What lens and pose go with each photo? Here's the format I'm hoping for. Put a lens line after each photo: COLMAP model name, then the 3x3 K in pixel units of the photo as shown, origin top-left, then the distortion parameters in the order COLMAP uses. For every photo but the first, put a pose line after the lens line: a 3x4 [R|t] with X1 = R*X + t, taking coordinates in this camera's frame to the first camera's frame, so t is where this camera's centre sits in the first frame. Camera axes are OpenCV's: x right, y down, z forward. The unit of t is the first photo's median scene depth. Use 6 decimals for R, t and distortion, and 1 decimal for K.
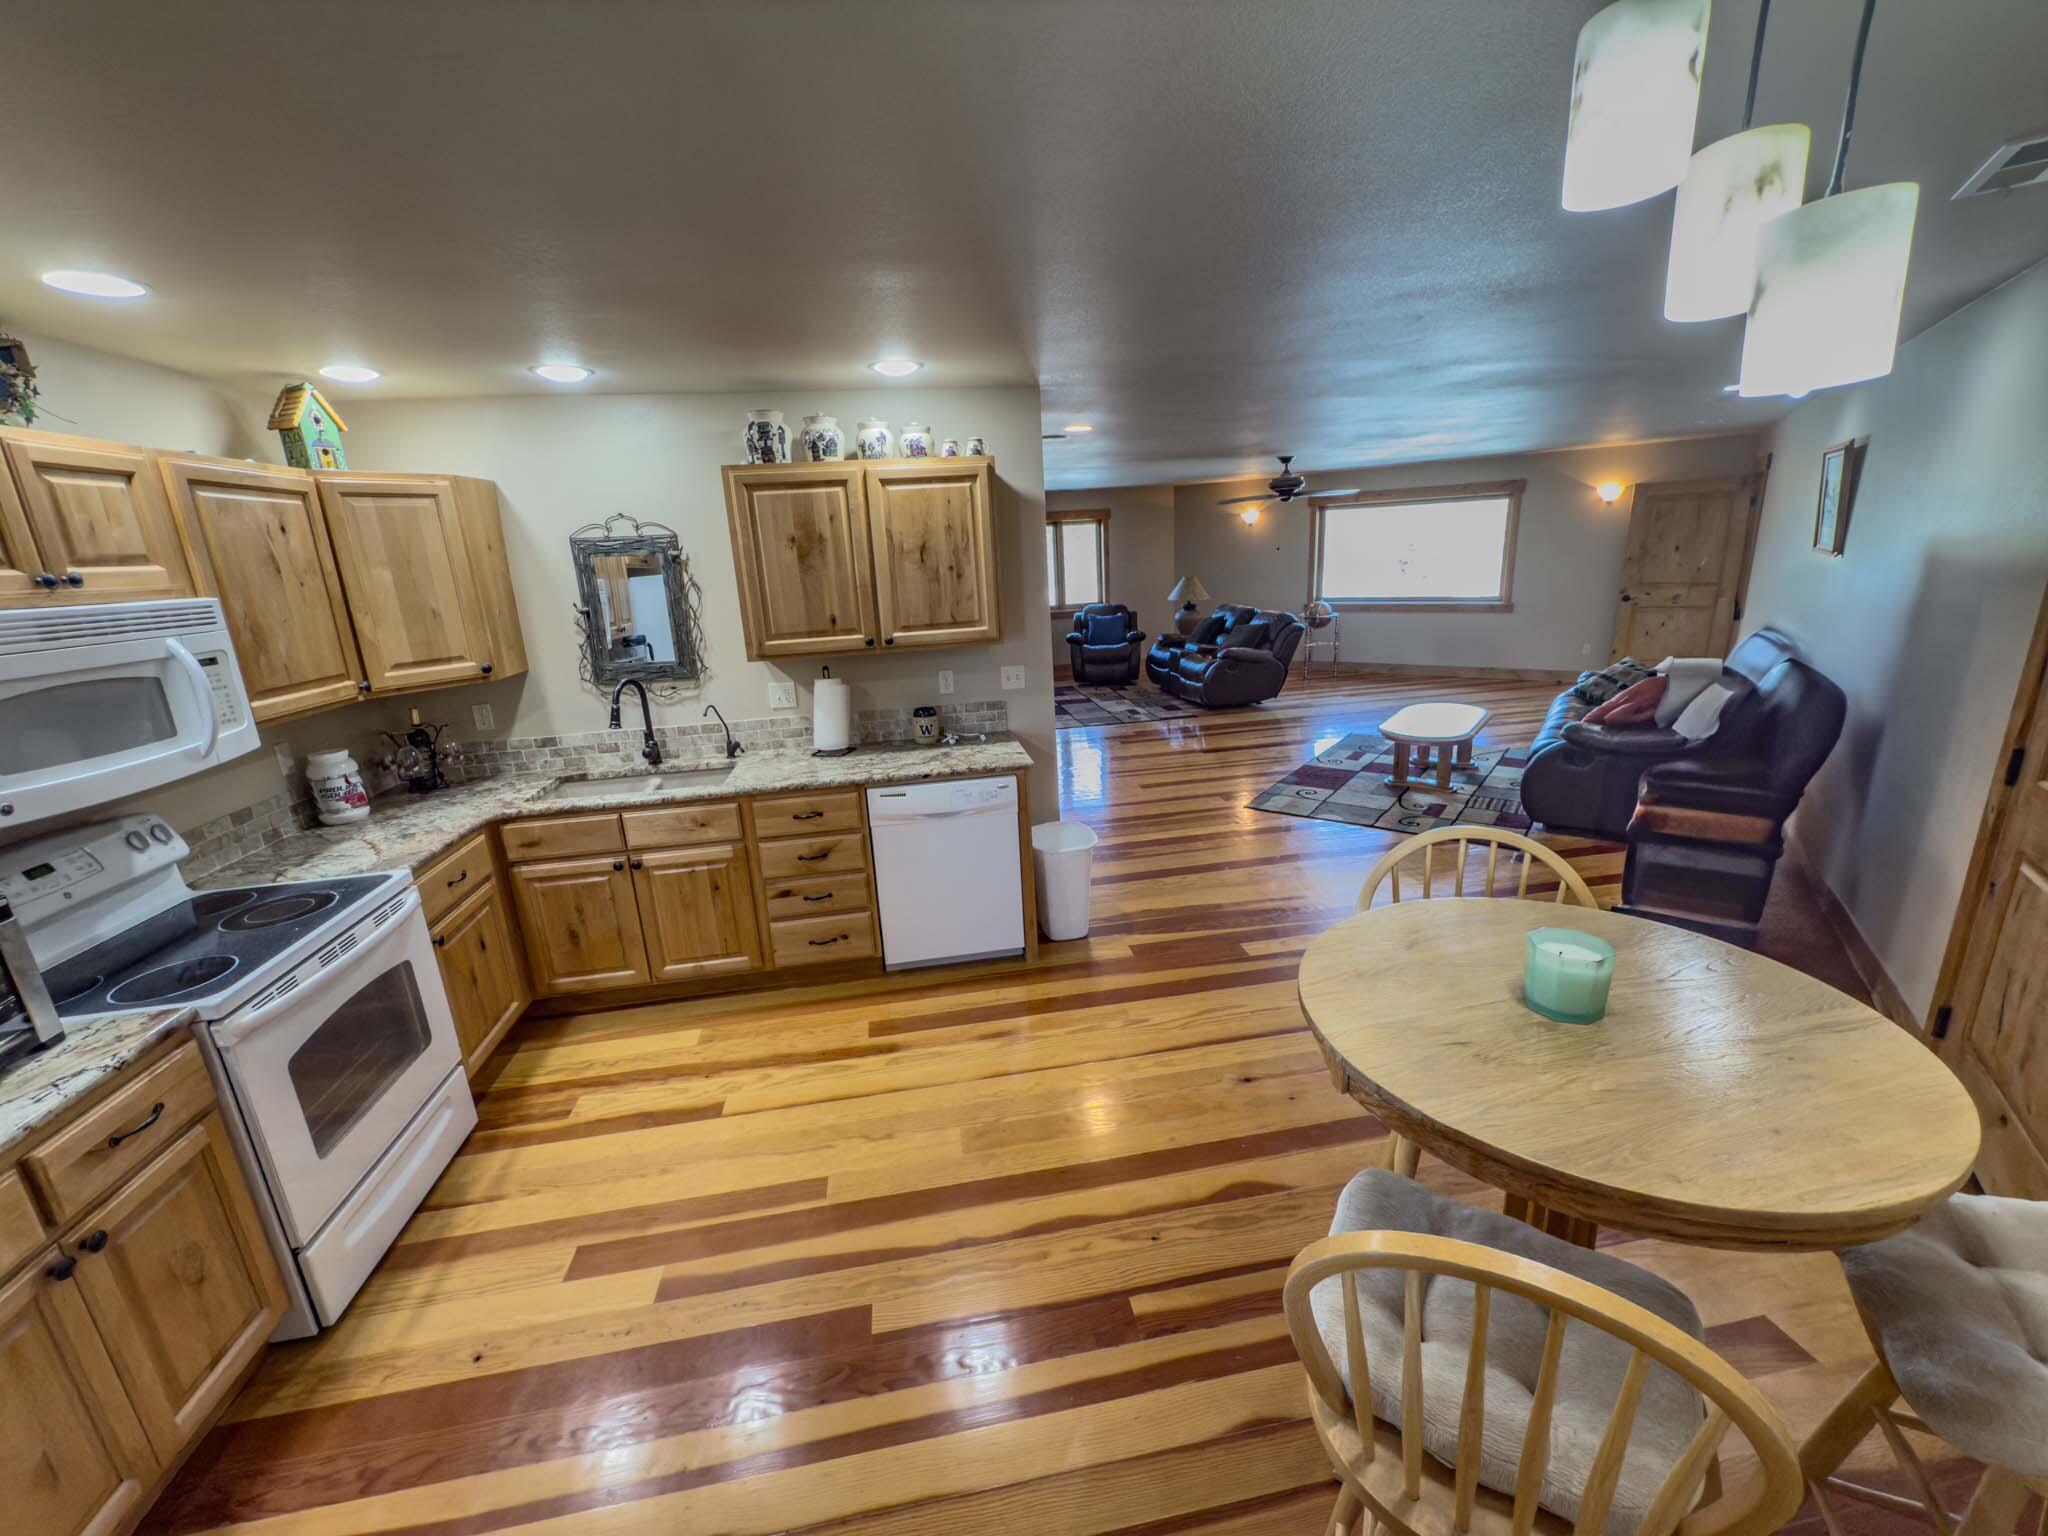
lens RADIAL K [[813.7, 0, 1017.3], [0, 813.7, 765.7], [0, 0, 1]] dist [0.004322, -0.000242]
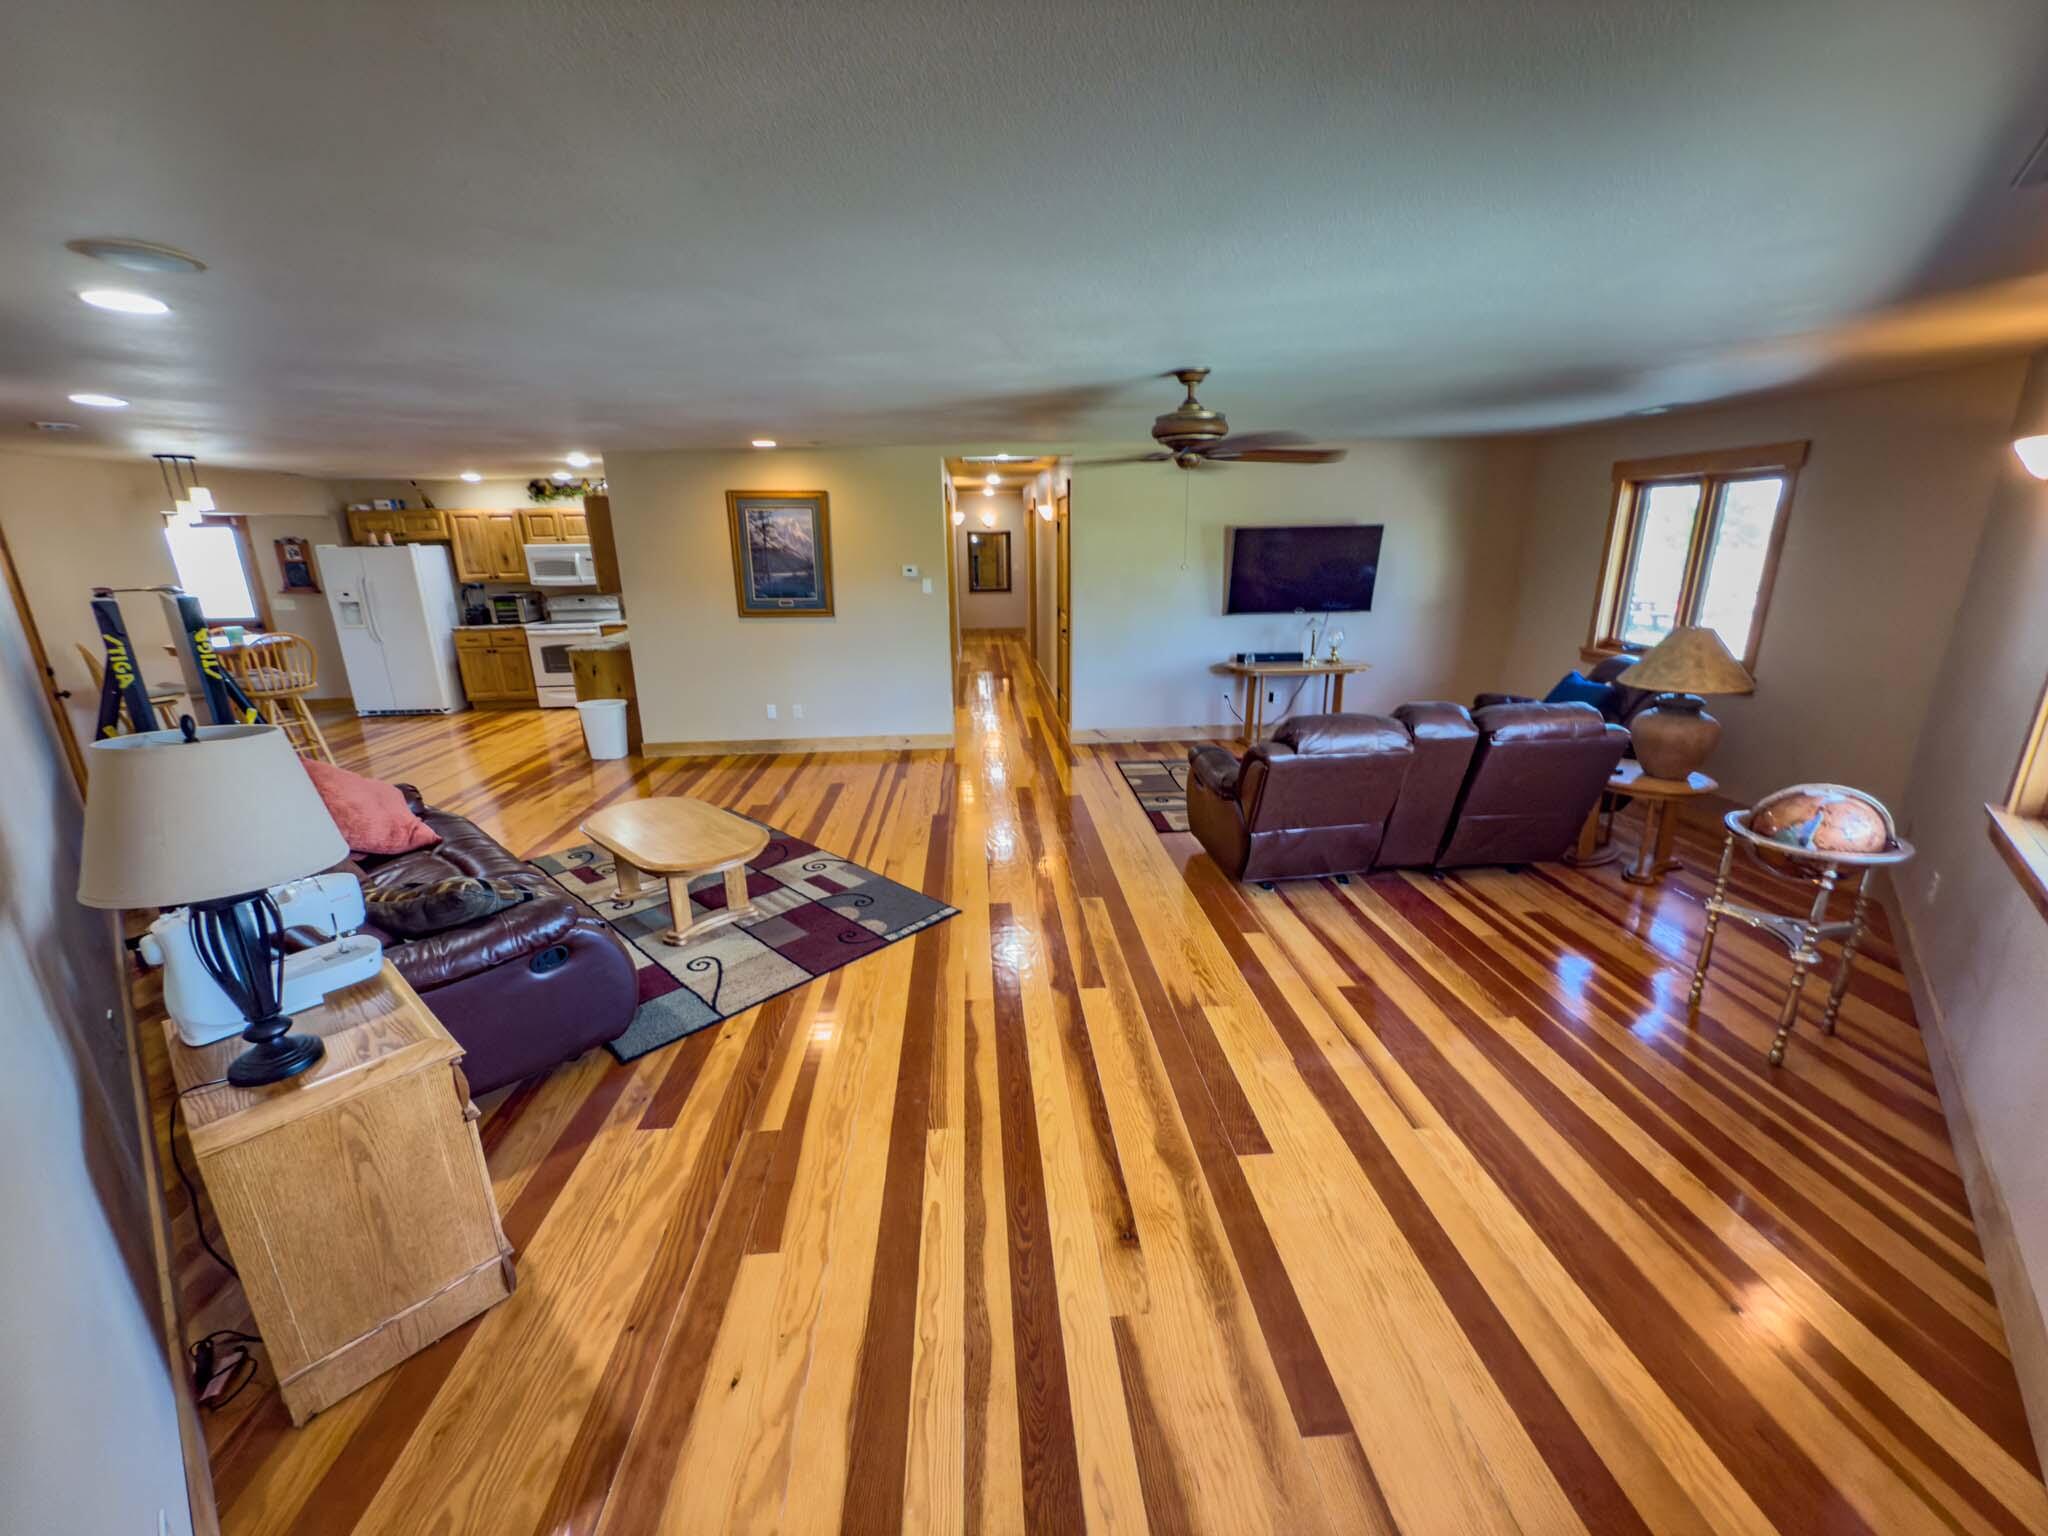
lens RADIAL K [[813.7, 0, 1017.7], [0, 813.7, 775.8], [0, 0, 1]] dist [0.004322, -0.000242]
pose [[-0.106584, 0.324820, -0.939751, 1.008358], [-0.242454, 0.908115, 0.341383, -0.359854], [0.964290, 0.264232, -0.018036, 1.164599]]
